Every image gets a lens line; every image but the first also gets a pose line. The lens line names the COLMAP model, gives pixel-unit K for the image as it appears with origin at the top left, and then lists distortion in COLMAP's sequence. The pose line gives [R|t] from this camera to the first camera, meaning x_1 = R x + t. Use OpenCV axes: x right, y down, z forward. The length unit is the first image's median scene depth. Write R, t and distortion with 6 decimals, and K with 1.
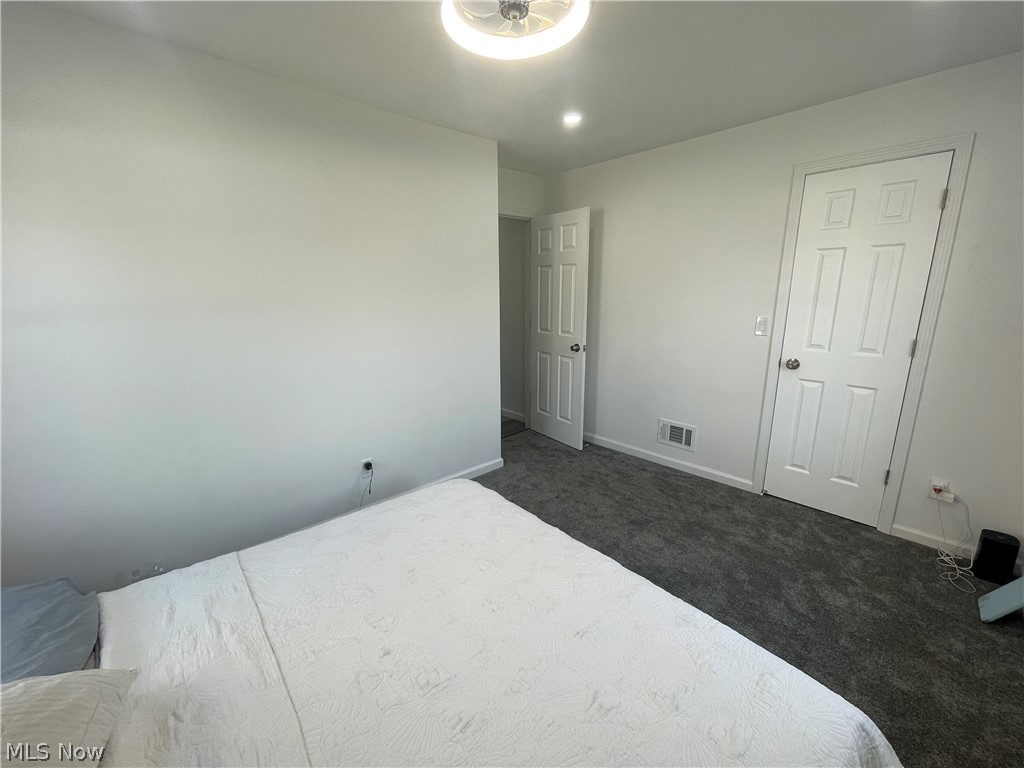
lens RADIAL K [[419.9, 0, 507.0], [0, 419.9, 381.0], [0, 0, 1]] dist [0.000252, -0.000006]
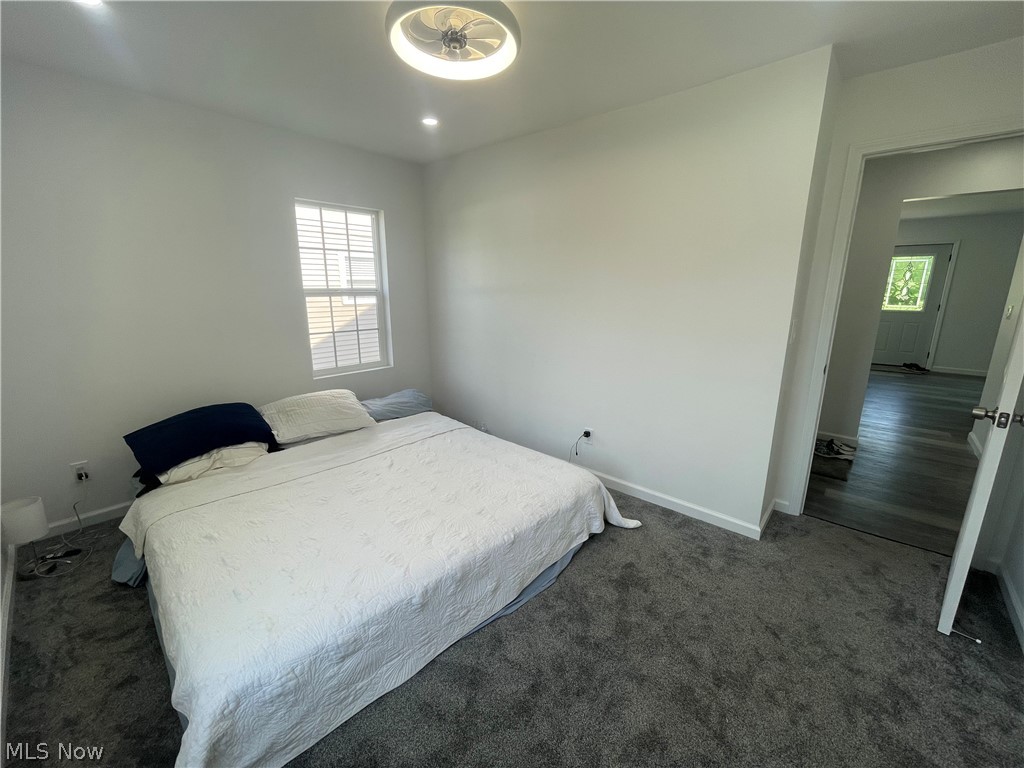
lens RADIAL K [[419.9, 0, 507.0], [0, 419.9, 381.0], [0, 0, 1]] dist [0.000252, -0.000006]
pose [[0.094745, 0.237265, -0.966814, 0.589905], [-0.216652, 0.952819, 0.212600, -0.108508], [0.971641, 0.189319, 0.141679, 0.481416]]
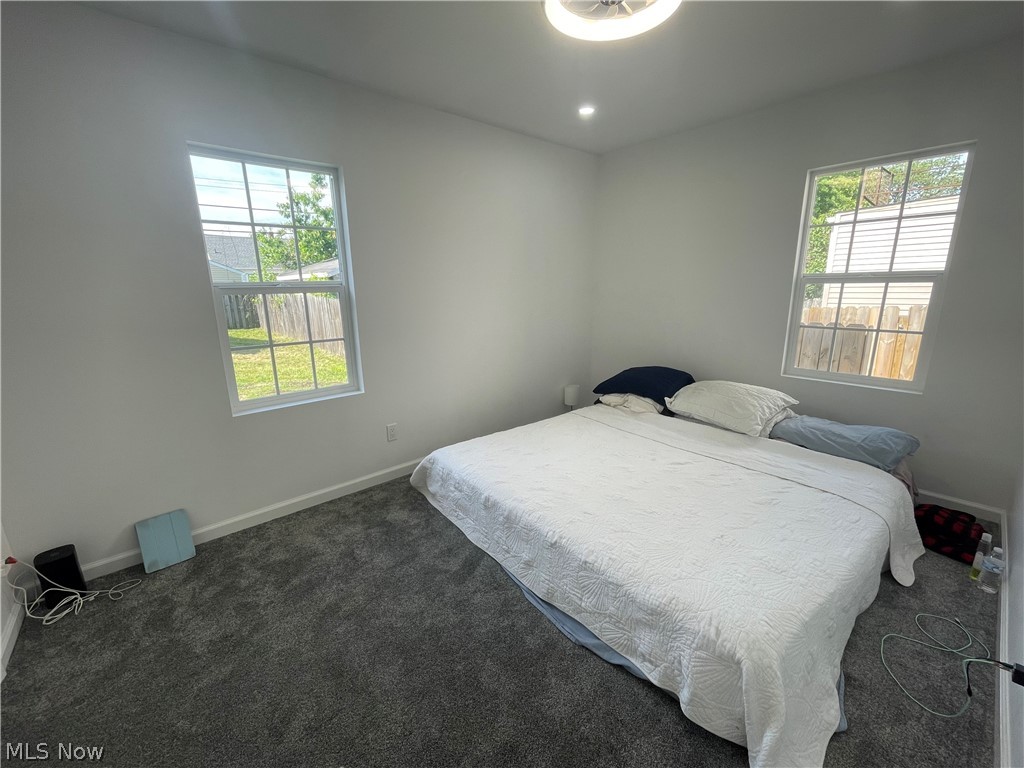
lens RADIAL K [[411.9, 0, 512.0], [0, 411.9, 384.0], [0, 0, 1]] dist [0.000126, 0.000026]
pose [[-0.999416, 0.025417, 0.022834, 0.117071], [0.032826, 0.899663, 0.435350, -0.189453], [-0.009477, 0.435845, -0.899972, 0.997307]]
